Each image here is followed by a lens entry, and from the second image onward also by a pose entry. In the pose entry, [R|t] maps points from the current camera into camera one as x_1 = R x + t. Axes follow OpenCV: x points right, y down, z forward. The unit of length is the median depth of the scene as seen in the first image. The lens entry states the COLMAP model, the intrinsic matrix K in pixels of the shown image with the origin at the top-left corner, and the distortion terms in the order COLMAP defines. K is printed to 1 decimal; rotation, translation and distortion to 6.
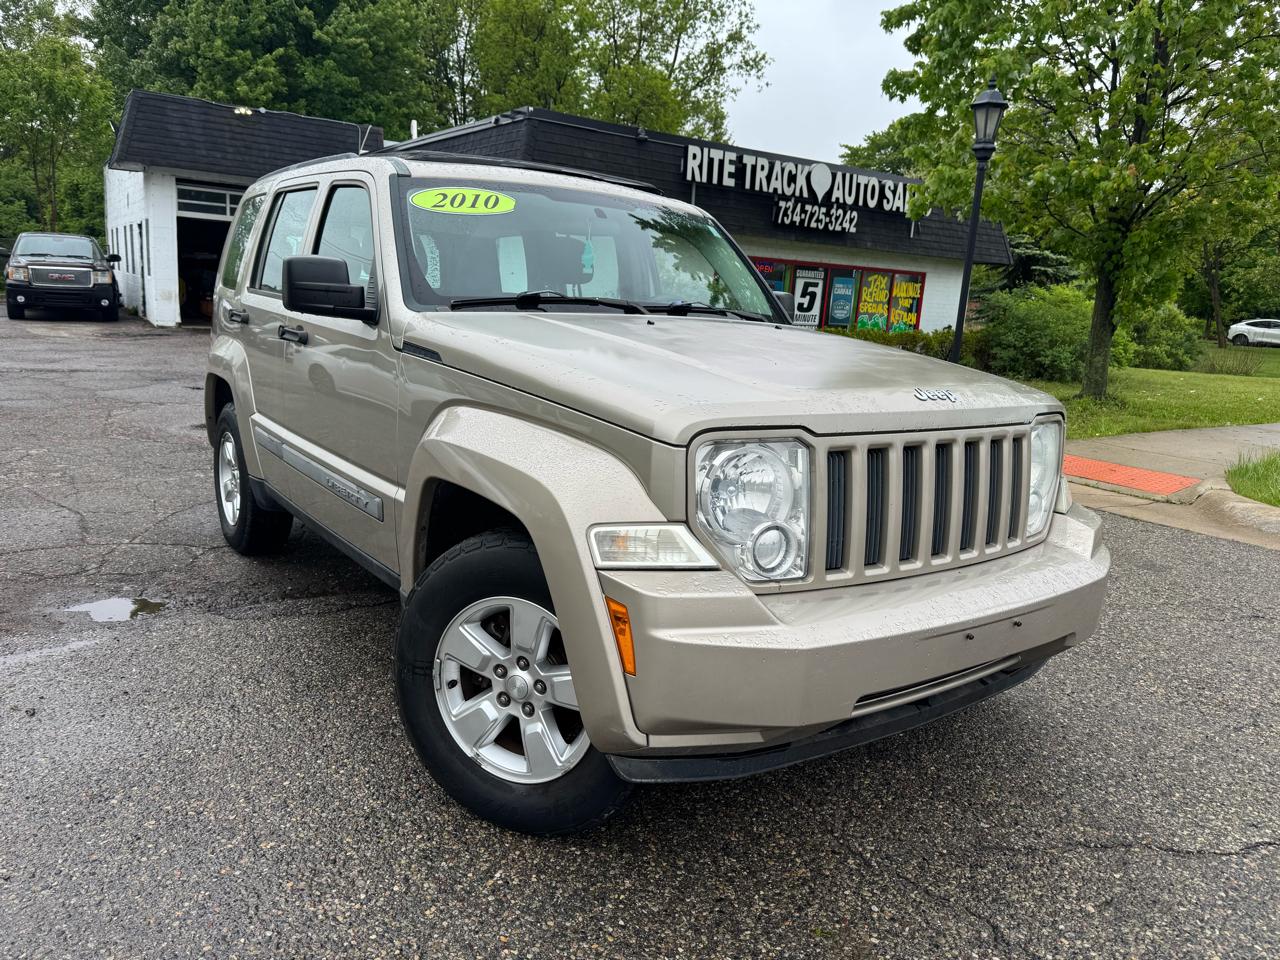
lens RADIAL K [[934.4, 0, 643.5], [0, 934.4, 506.3], [0, 0, 1]] dist [0.036990, -0.038115]
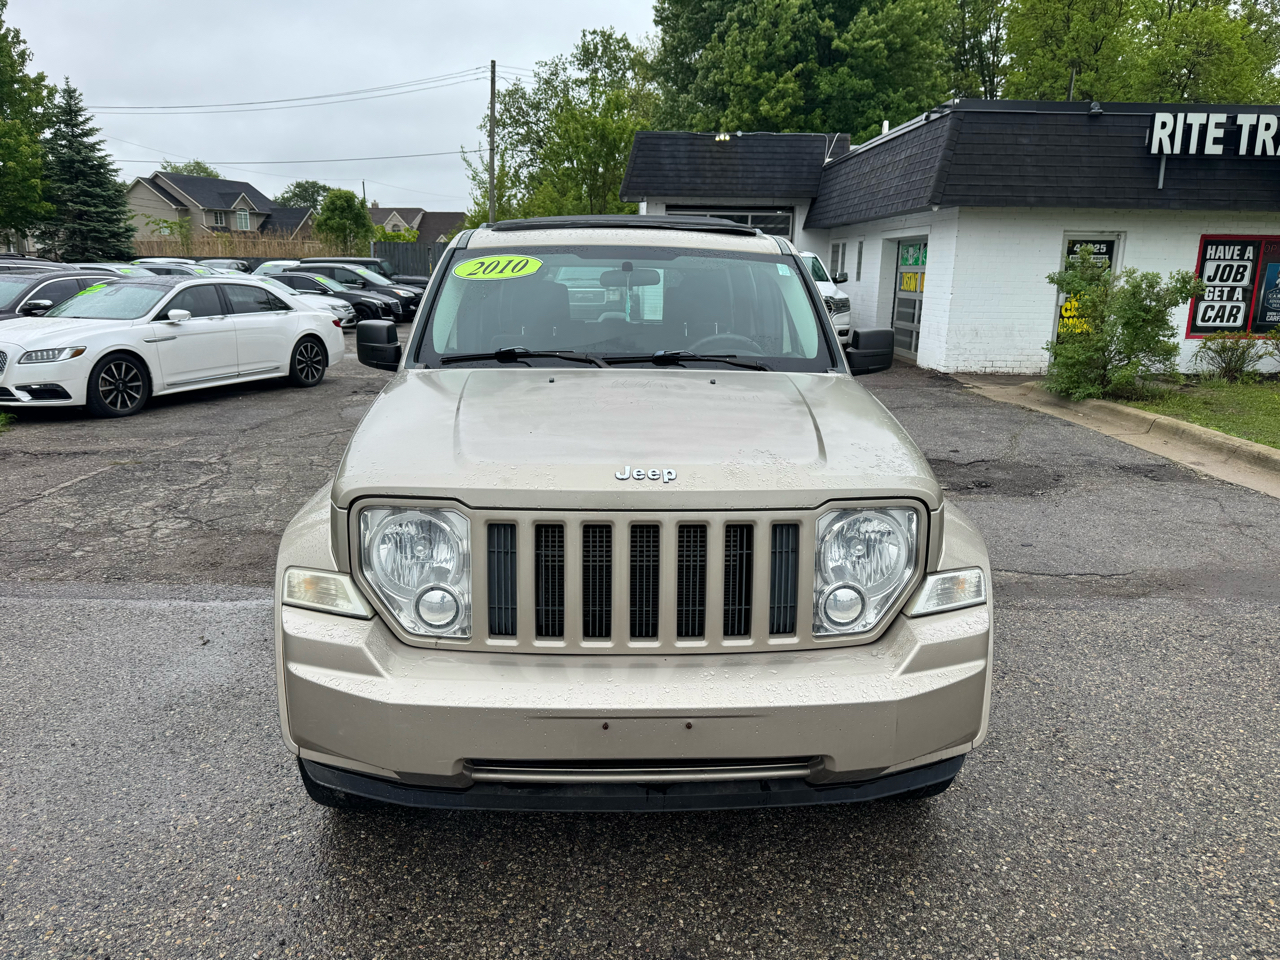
lens RADIAL K [[946.3, 0, 639.7], [0, 946.3, 503.0], [0, 0, 1]] dist [0.041959, -0.046943]
pose [[0.850197, 0.071080, -0.521645, 0.150494], [-0.070906, 0.997276, 0.020324, -0.019254], [0.521668, 0.019709, 0.852921, 0.027995]]
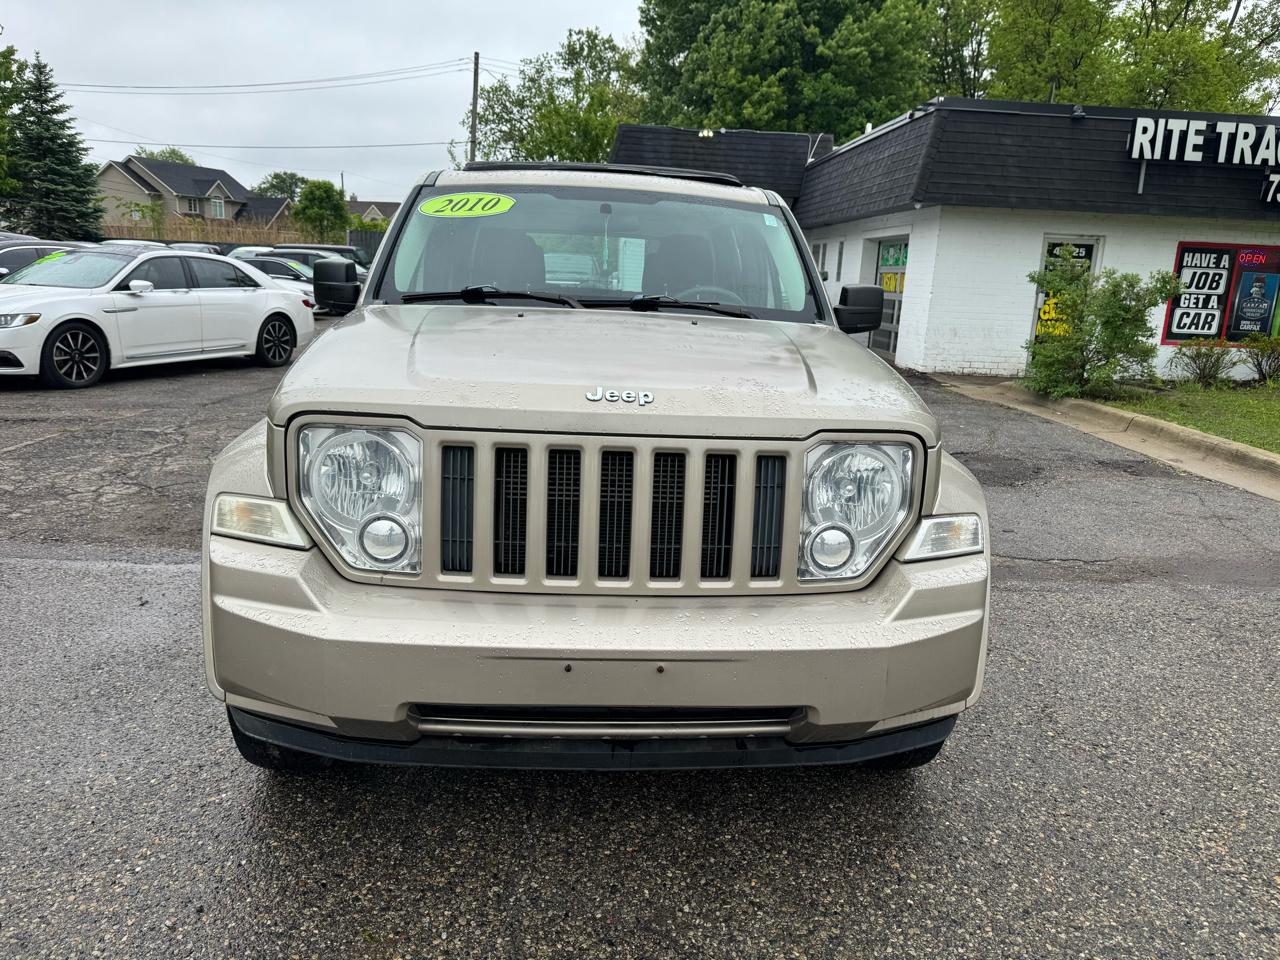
lens RADIAL K [[947.2, 0, 645.6], [0, 947.2, 502.1], [0, 0, 1]] dist [0.037850, -0.042803]
pose [[0.865133, 0.088768, -0.493624, 0.143252], [-0.095241, 0.995381, 0.012079, -0.005082], [0.492416, 0.036564, 0.869592, 0.043099]]
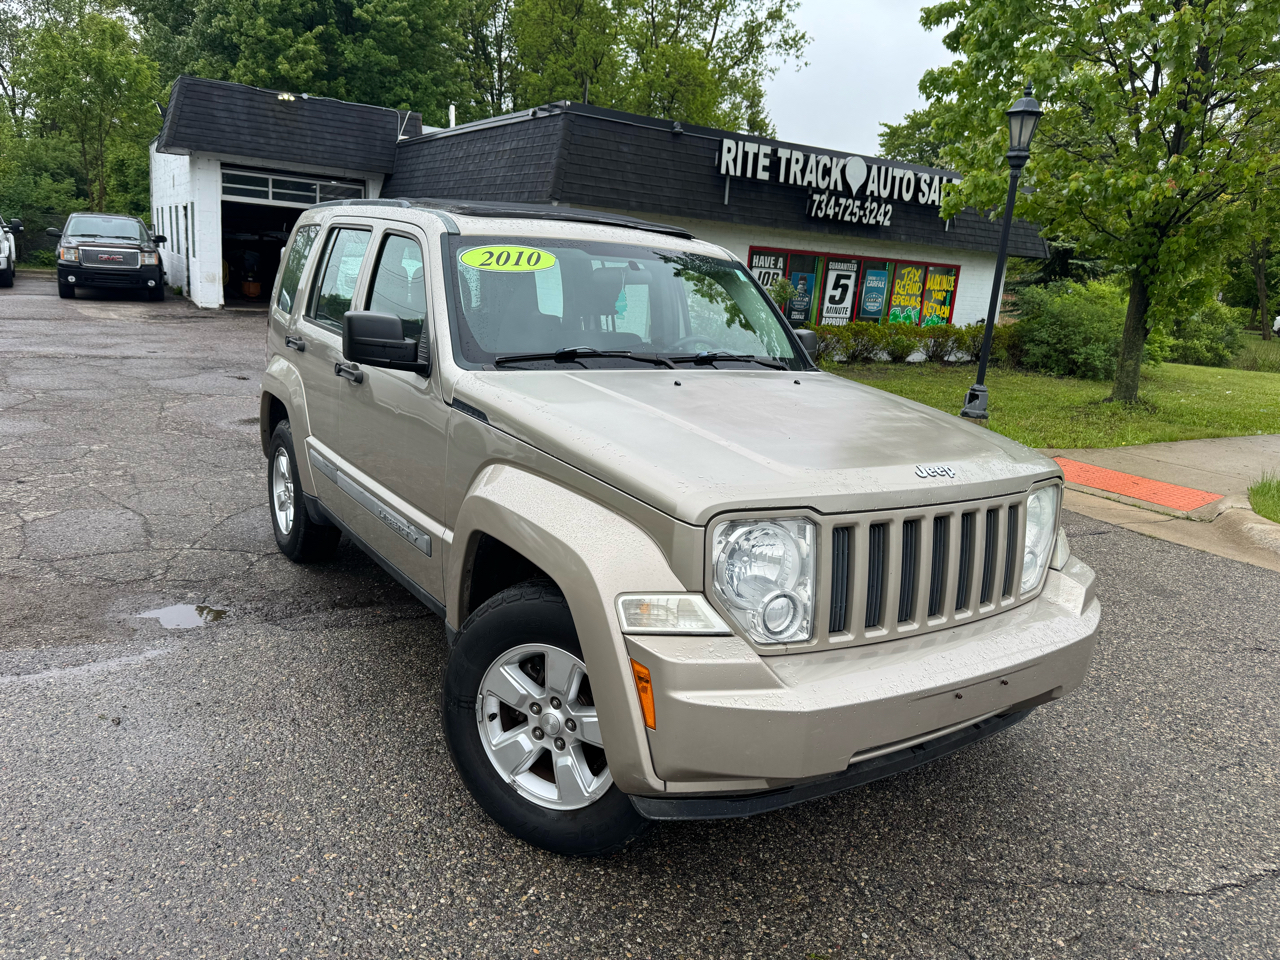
lens RADIAL K [[932.4, 0, 634.7], [0, 932.4, 506.8], [0, 0, 1]] dist [0.047559, -0.052717]
pose [[0.999004, 0.022821, -0.038336, 0.000499], [-0.021816, 0.999413, 0.026433, -0.018360], [0.038917, -0.025570, 0.998915, -0.020352]]
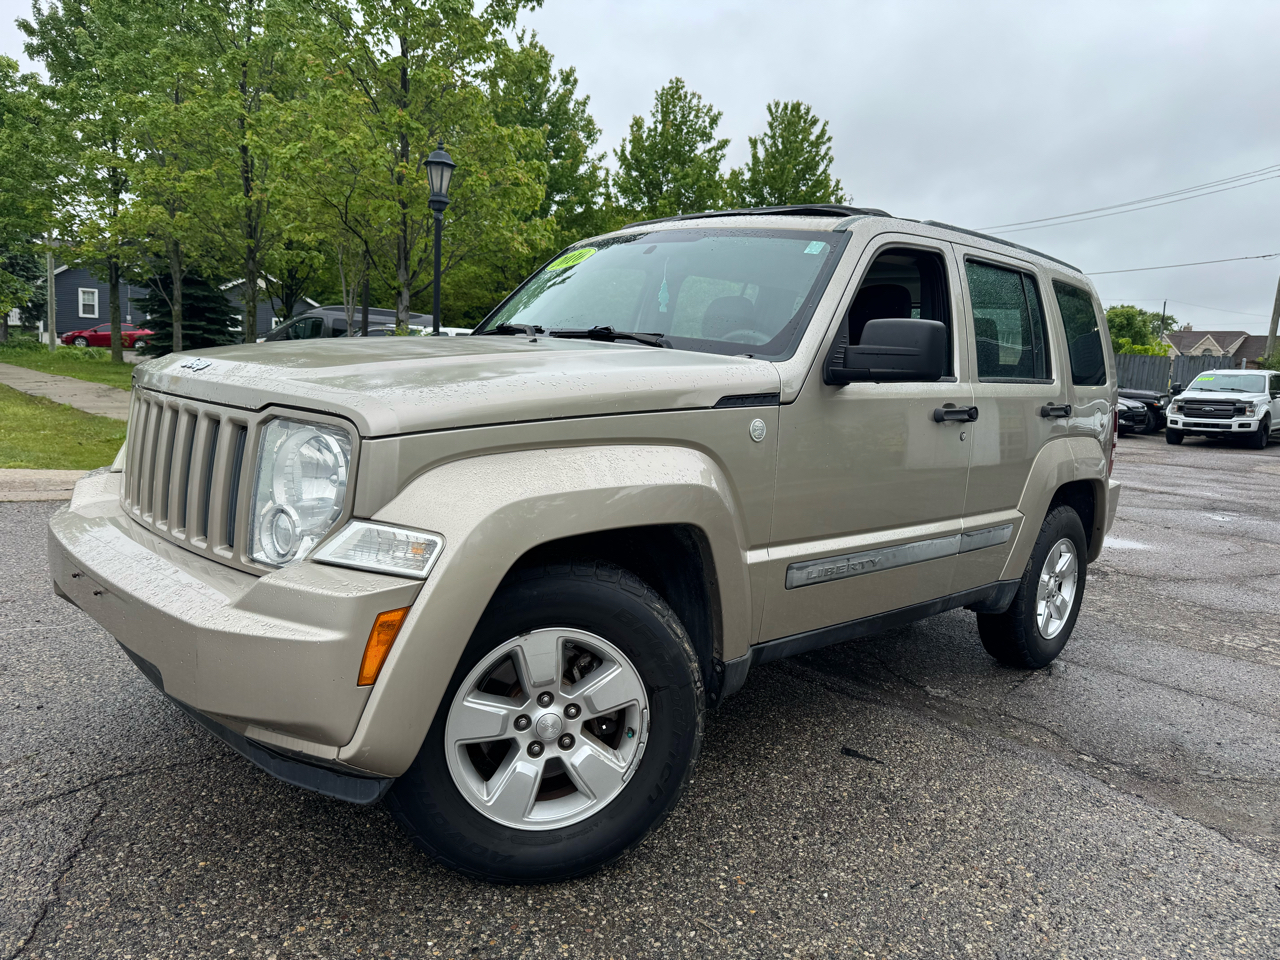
lens RADIAL K [[922.5, 0, 573.5], [0, 922.5, 477.1], [0, 0, 1]] dist [0.026225, -0.026116]
pose [[0.156684, 0.076223, -0.984703, 0.252376], [-0.273978, 0.961242, 0.030812, -0.025668], [0.948887, 0.264959, 0.171495, 0.229148]]
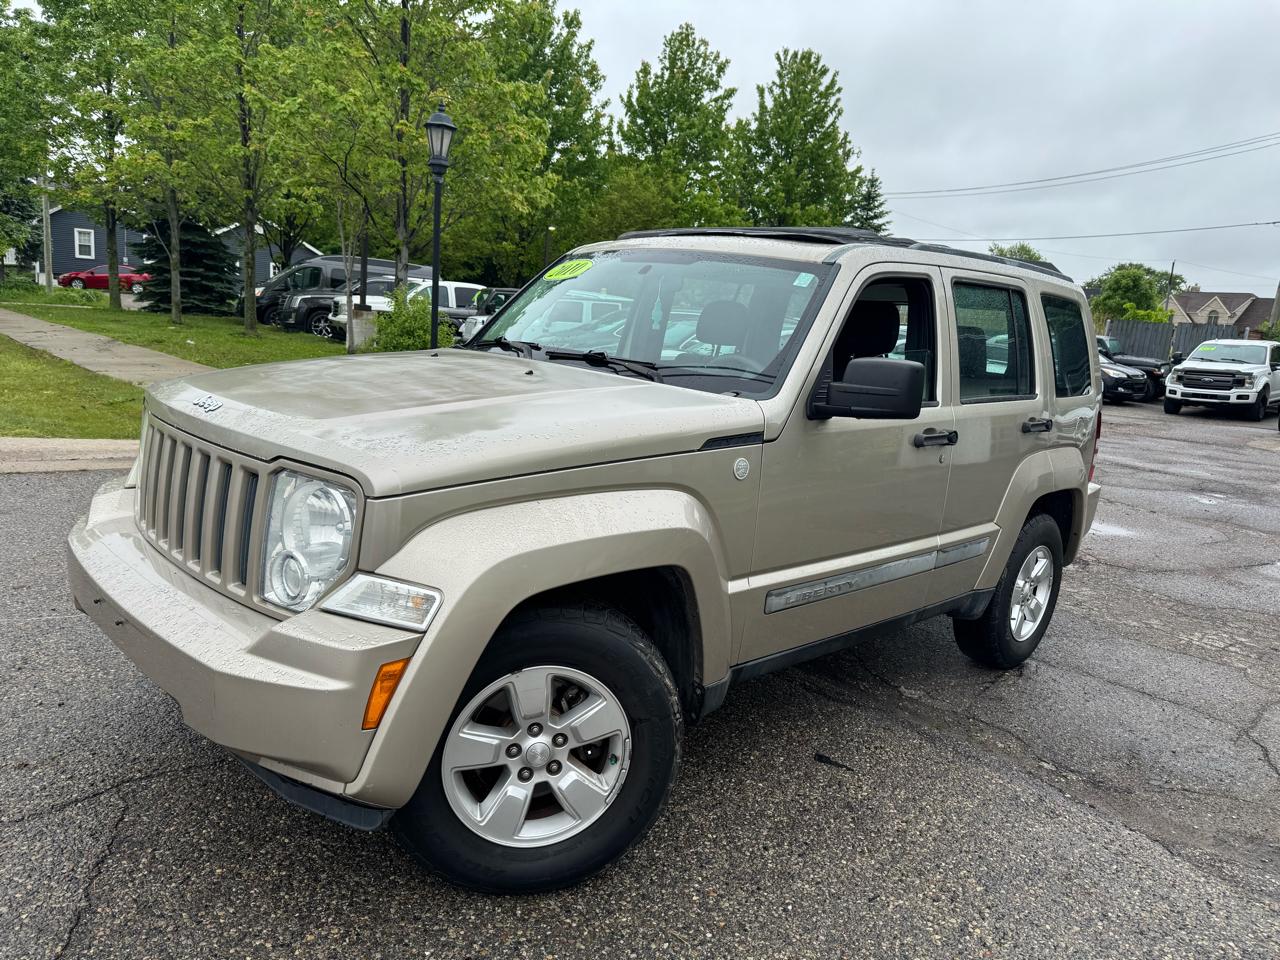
lens RADIAL K [[920.5, 0, 568.5], [0, 920.5, 486.5], [0, 0, 1]] dist [0.030060, -0.030406]
pose [[0.151391, 0.140952, -0.978373, 0.260789], [-0.288156, 0.953084, 0.092720, -0.044371], [0.945540, 0.267887, 0.184905, 0.223718]]
